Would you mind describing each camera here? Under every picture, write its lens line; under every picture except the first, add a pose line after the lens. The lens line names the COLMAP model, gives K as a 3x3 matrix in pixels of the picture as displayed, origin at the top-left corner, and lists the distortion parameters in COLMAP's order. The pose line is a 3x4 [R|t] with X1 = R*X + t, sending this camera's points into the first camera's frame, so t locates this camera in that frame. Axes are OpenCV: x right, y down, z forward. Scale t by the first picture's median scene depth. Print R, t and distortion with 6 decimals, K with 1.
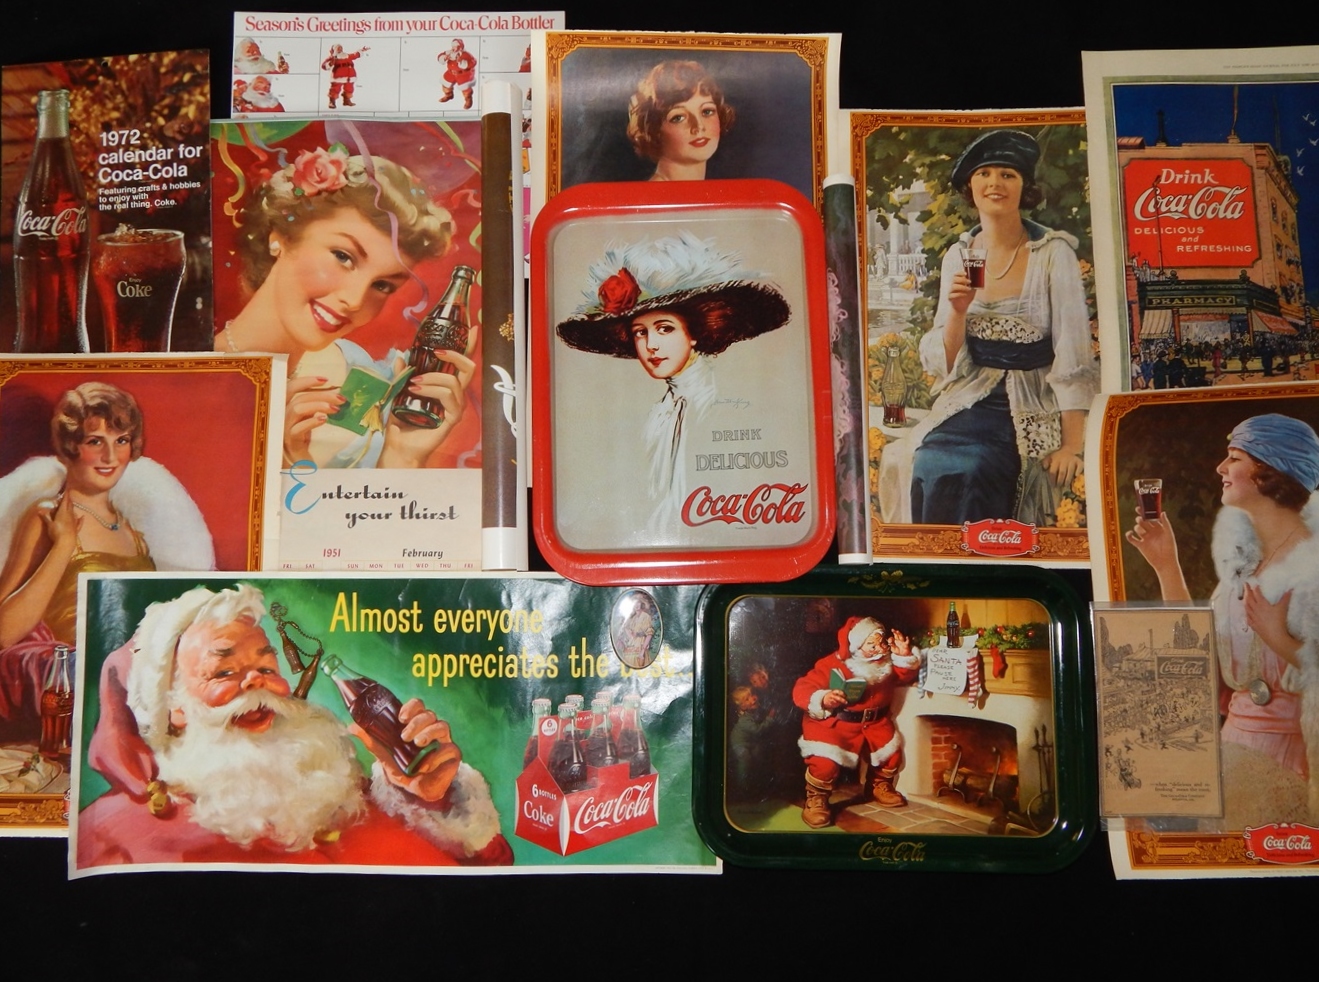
lens RADIAL K [[1072.3, 0, 659.7], [0, 1072.3, 495.4], [0, 0, 1]] dist [0.027840, 0.001041]
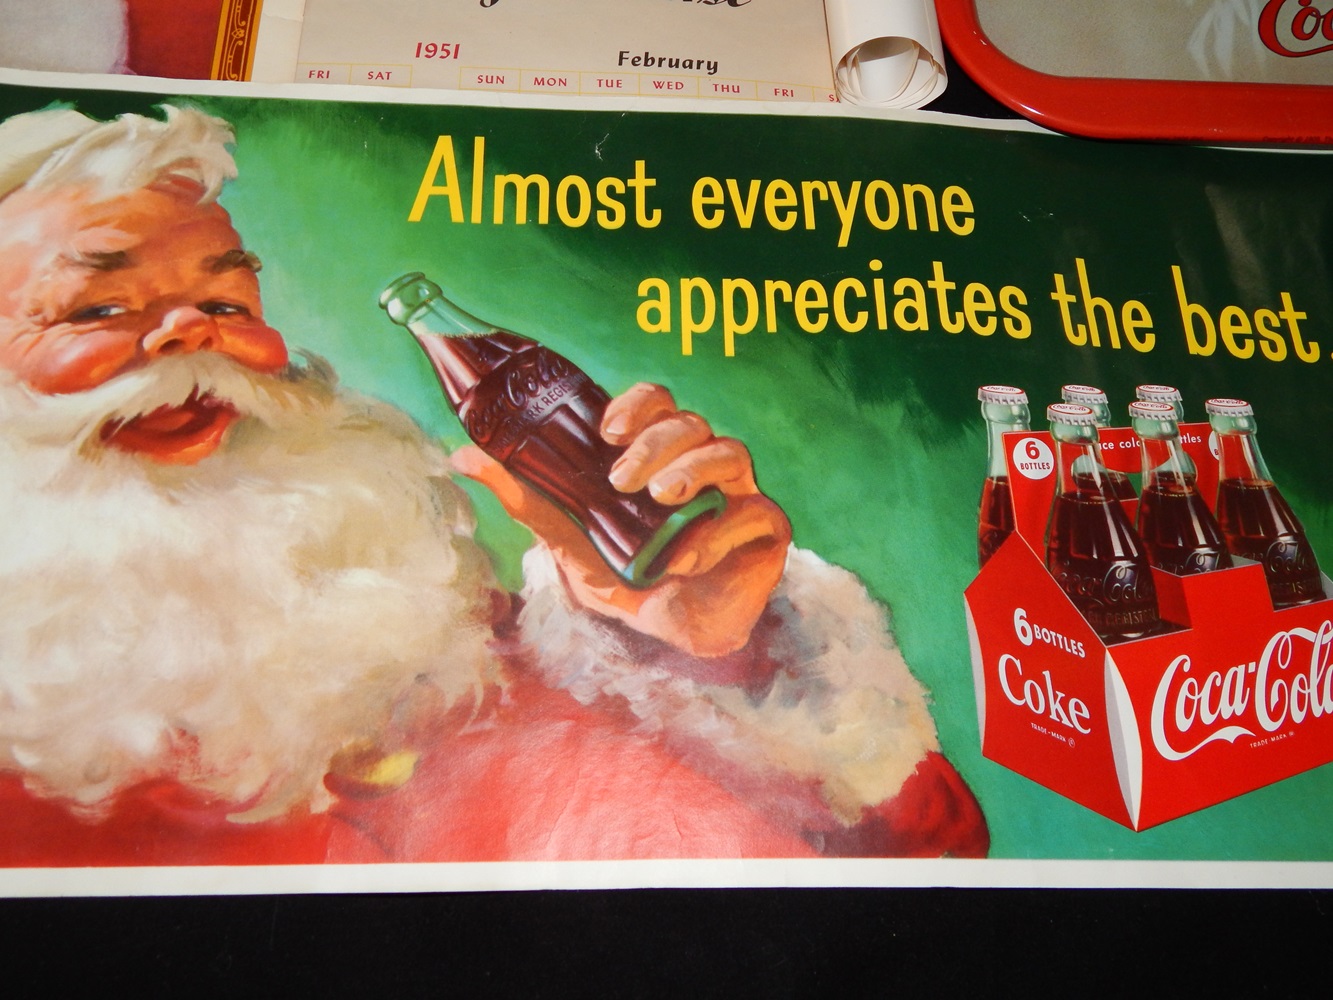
lens RADIAL K [[1083.7, 0, 667.2], [0, 1083.7, 502.5], [0, 0, 1]] dist [0.027840, 0.001041]
pose [[0.997115, 0.014317, 0.074538, -0.247626], [0.008019, 0.956684, -0.291018, 0.331508], [-0.075476, 0.290777, 0.953809, 0.672926]]
